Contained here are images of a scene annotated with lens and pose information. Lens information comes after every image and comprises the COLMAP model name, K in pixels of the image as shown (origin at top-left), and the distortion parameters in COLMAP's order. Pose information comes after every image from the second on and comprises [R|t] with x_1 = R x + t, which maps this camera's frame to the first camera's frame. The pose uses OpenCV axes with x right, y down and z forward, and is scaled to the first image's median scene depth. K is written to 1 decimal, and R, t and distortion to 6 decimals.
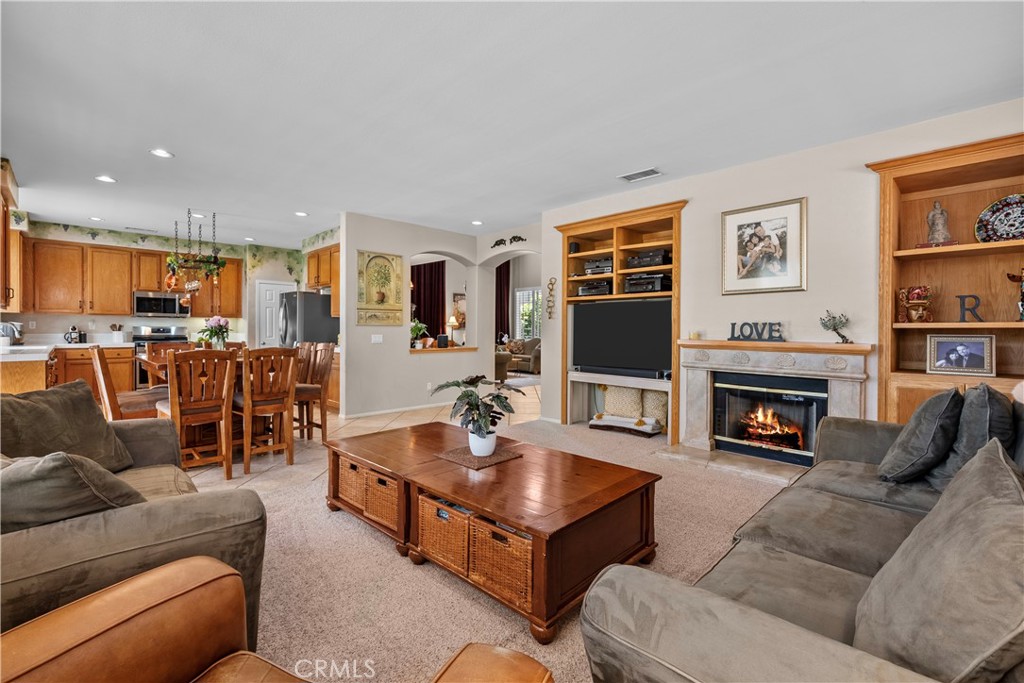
lens RADIAL K [[452.7, 0, 512.6], [0, 452.7, 332.3], [0, 0, 1]] dist [0.000655, 0.000073]
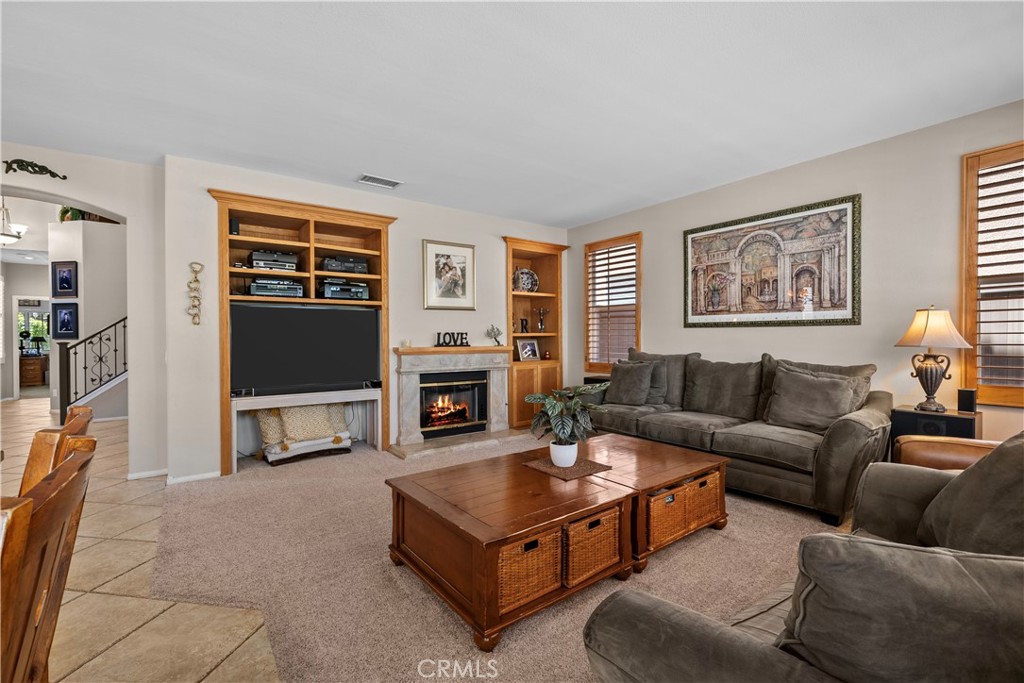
lens RADIAL K [[445.4, 0, 506.1], [0, 445.4, 341.3], [0, 0, 1]] dist [0.001506, 0.000115]
pose [[0.155250, -0.015632, 0.987752, -0.673534], [0.013592, 0.999814, 0.013687, -0.010792], [-0.987782, 0.011301, 0.155433, 0.620999]]
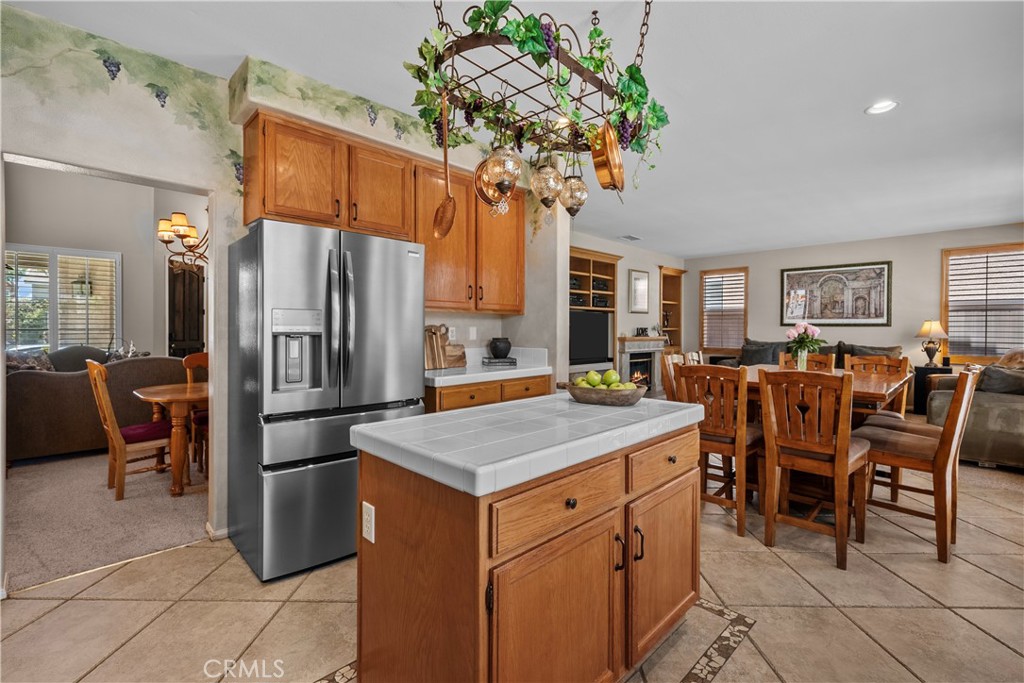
lens RADIAL K [[446.3, 0, 508.0], [0, 446.3, 332.7], [0, 0, 1]] dist [-0.000837, -0.000172]
pose [[0.010865, -0.013459, 0.999850, -1.435563], [0.004339, 0.999901, 0.013413, -0.026893], [-0.999932, 0.004192, 0.010923, 1.519789]]
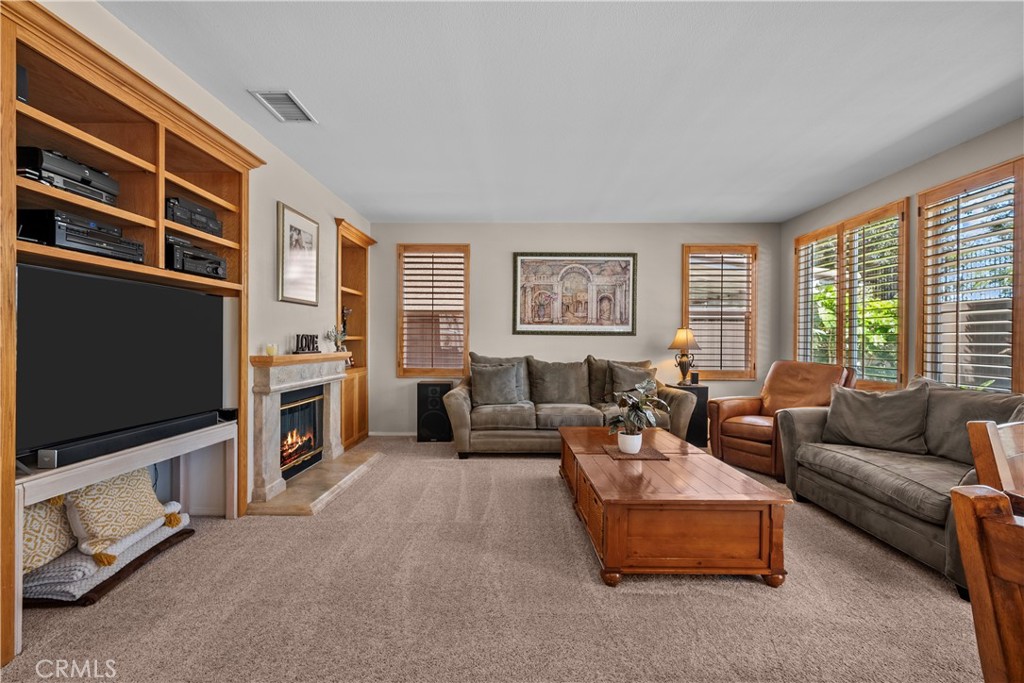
lens RADIAL K [[451.5, 0, 512.0], [0, 451.5, 341.5], [0, 0, 1]] dist [0.000069, -0.000174]
pose [[-0.698172, -0.009289, 0.715870, -0.442314], [-0.003348, 0.999947, 0.009709, -0.016118], [-0.715922, 0.004381, -0.698166, 1.302469]]
